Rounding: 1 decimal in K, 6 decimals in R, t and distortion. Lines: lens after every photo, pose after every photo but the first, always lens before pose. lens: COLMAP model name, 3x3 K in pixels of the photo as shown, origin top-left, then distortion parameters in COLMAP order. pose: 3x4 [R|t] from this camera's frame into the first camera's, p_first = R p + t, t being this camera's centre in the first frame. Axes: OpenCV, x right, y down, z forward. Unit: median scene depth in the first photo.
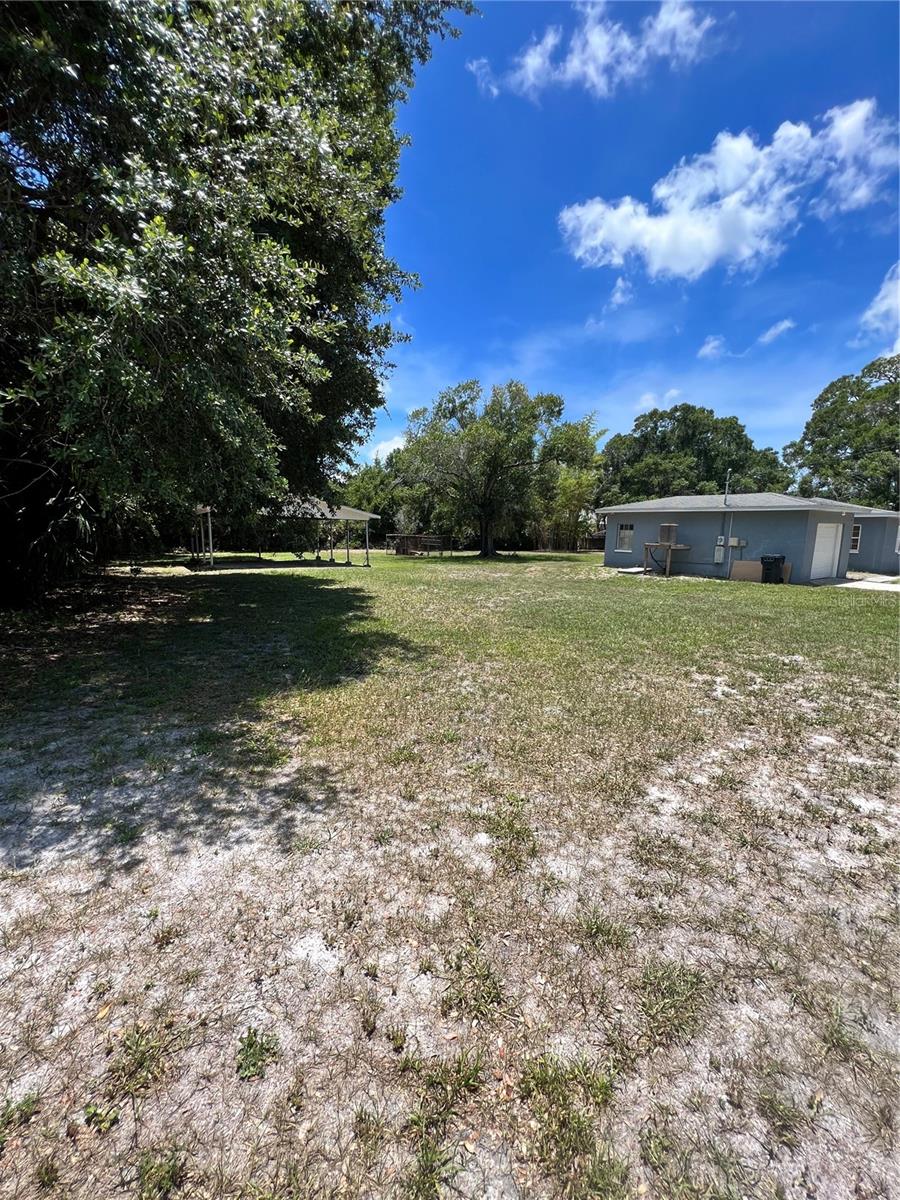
lens RADIAL K [[482.3, 0, 450.3], [0, 482.3, 597.6], [0, 0, 1]] dist [-0.000031, 0.001648]
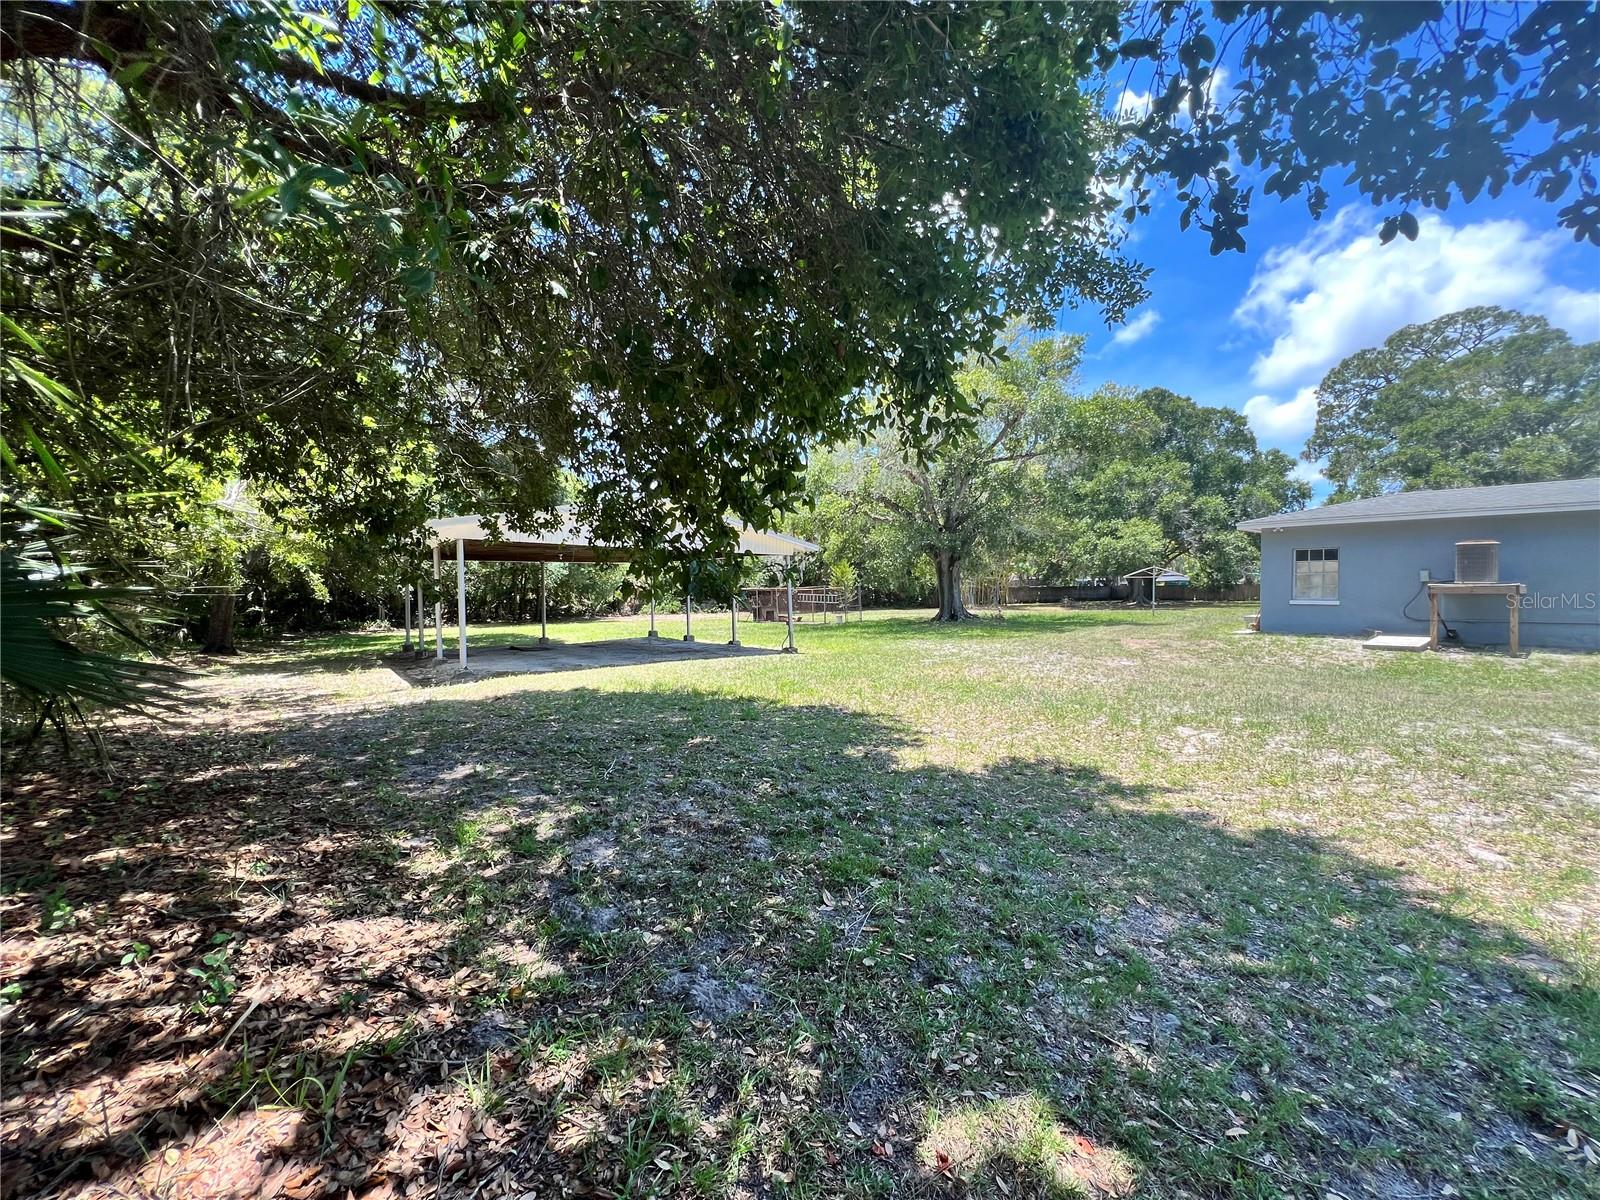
lens RADIAL K [[643.1, 0, 799.1], [0, 643.1, 607.0], [0, 0, 1]] dist [-0.000031, 0.001648]
pose [[0.996529, -0.027861, 0.078440, -0.240323], [0.035708, 0.994297, -0.100490, -0.048039], [-0.075193, 0.102942, 0.991841, 0.420083]]
